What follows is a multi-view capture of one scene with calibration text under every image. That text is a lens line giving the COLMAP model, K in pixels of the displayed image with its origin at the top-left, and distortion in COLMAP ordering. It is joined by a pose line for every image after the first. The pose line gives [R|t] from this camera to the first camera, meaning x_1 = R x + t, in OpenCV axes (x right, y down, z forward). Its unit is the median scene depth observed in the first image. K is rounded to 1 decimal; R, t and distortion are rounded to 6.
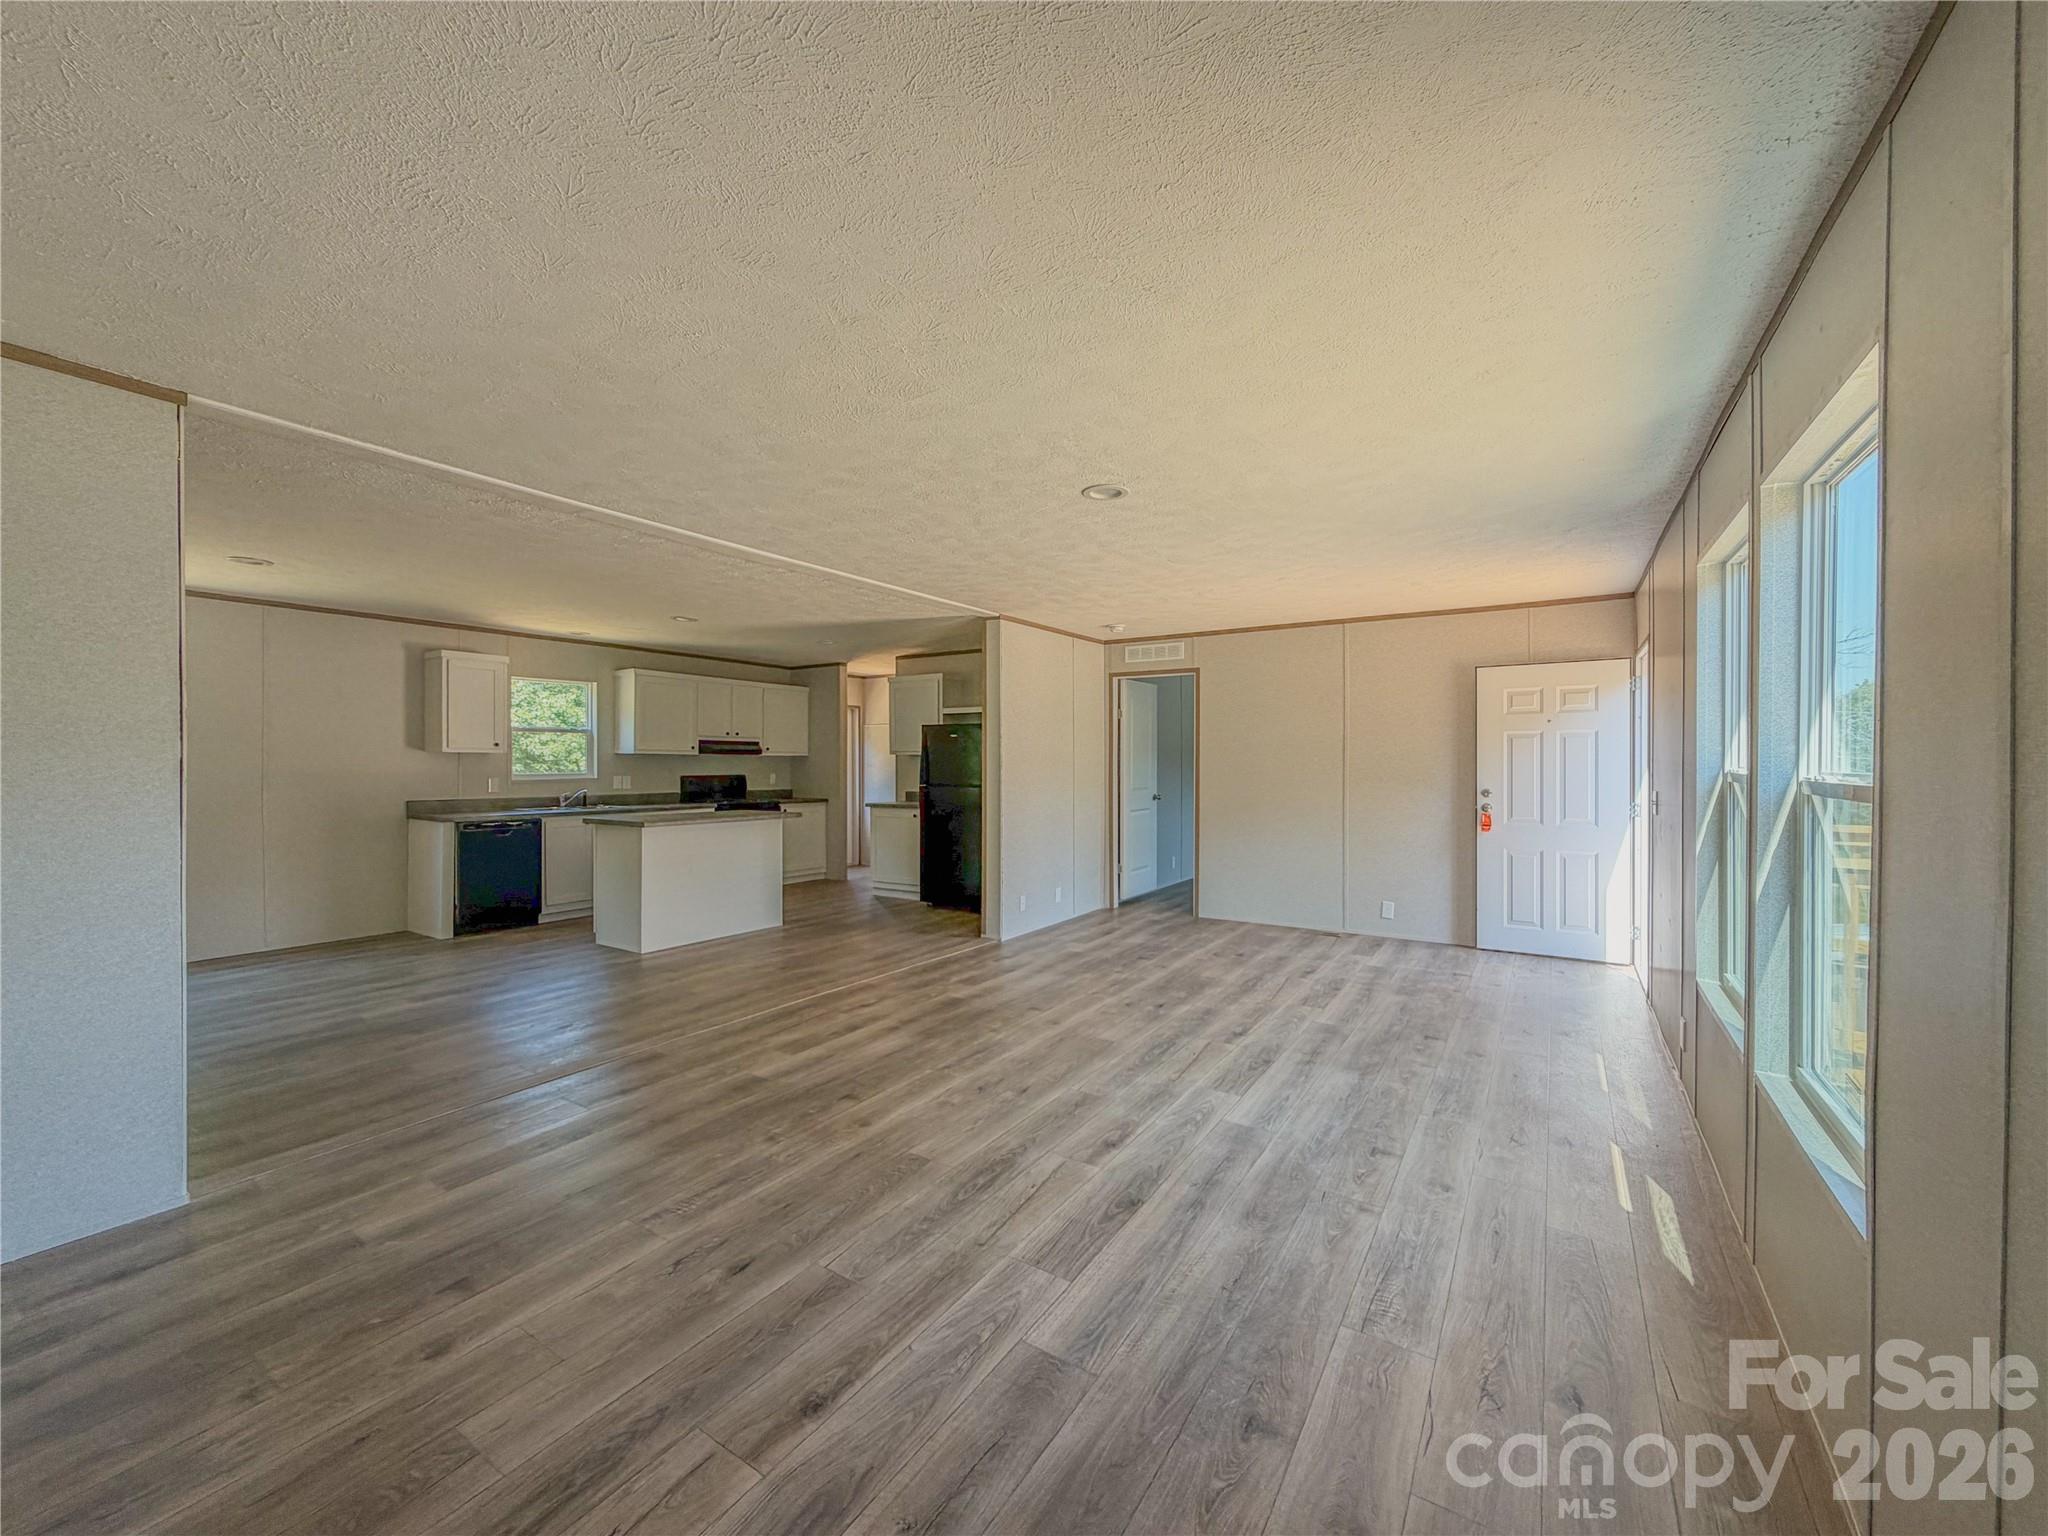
lens RADIAL K [[815.6, 0, 1017.9], [0, 815.6, 766.6], [0, 0, 1]] dist [0.000938, -0.000616]
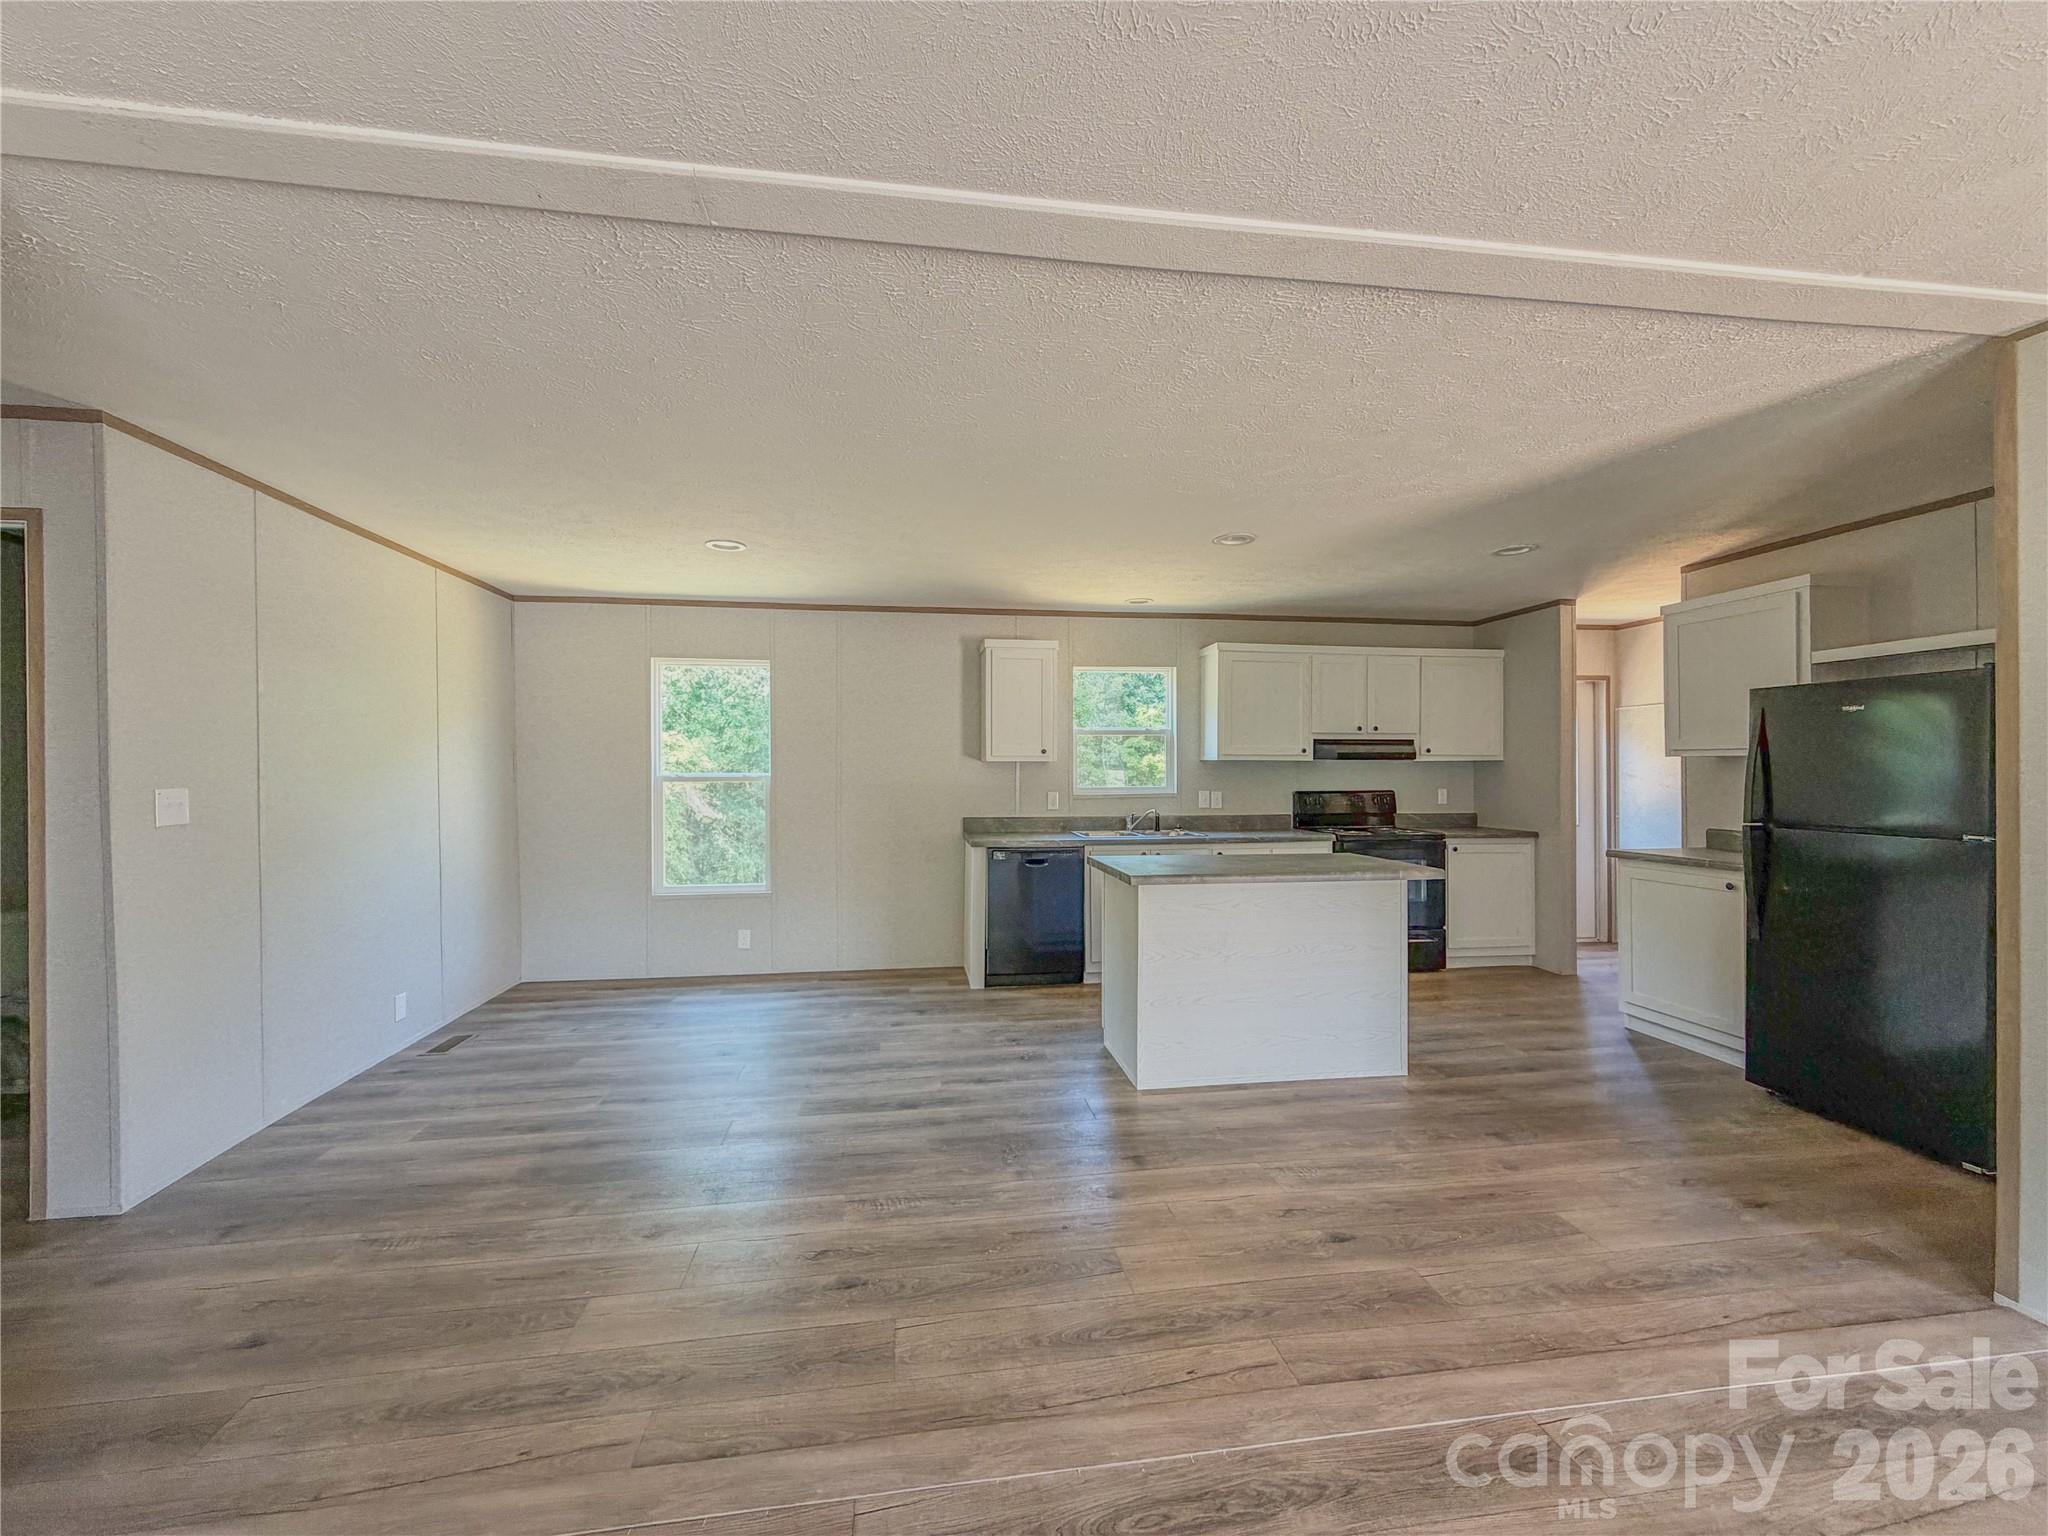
lens RADIAL K [[815.6, 0, 1017.9], [0, 815.6, 766.6], [0, 0, 1]] dist [0.000938, -0.000616]
pose [[0.663032, -0.004681, -0.748576, -0.047790], [-0.000290, 0.999979, -0.006511, -0.005486], [0.748591, 0.004534, 0.663017, 0.391039]]
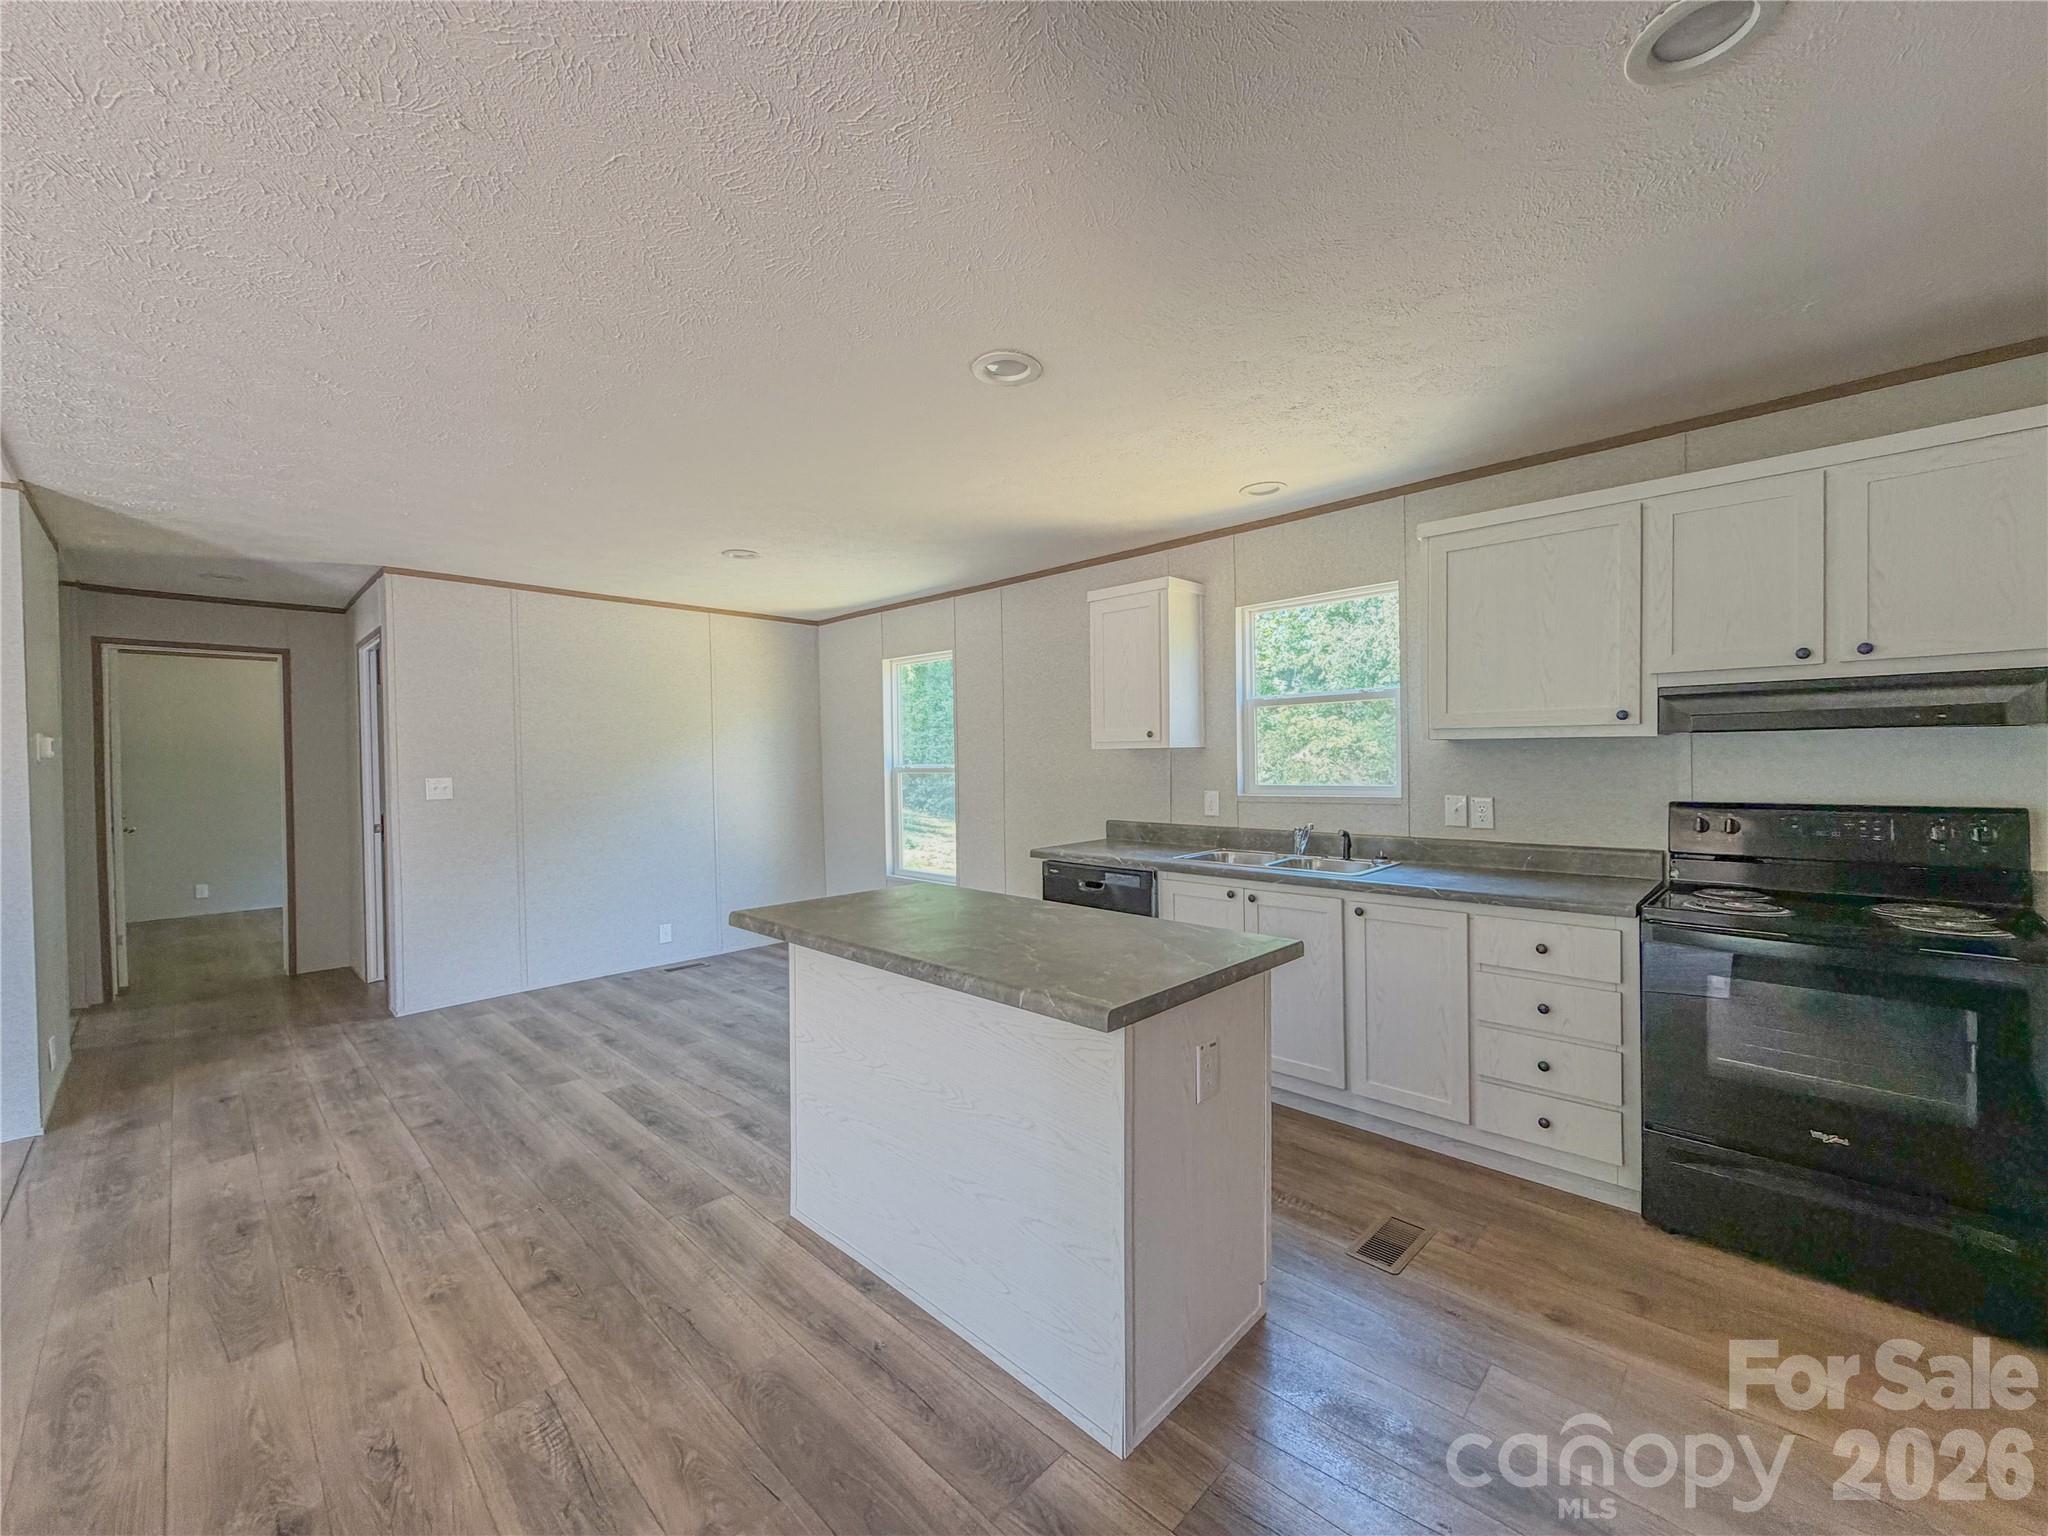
lens RADIAL K [[815.6, 0, 1017.9], [0, 815.6, 766.6], [0, 0, 1]] dist [0.000938, -0.000616]
pose [[-0.190272, 0.008970, -0.981690, -0.046277], [0.007799, 0.999941, 0.007625, -0.007685], [0.981700, -0.006205, -0.190330, 0.886428]]
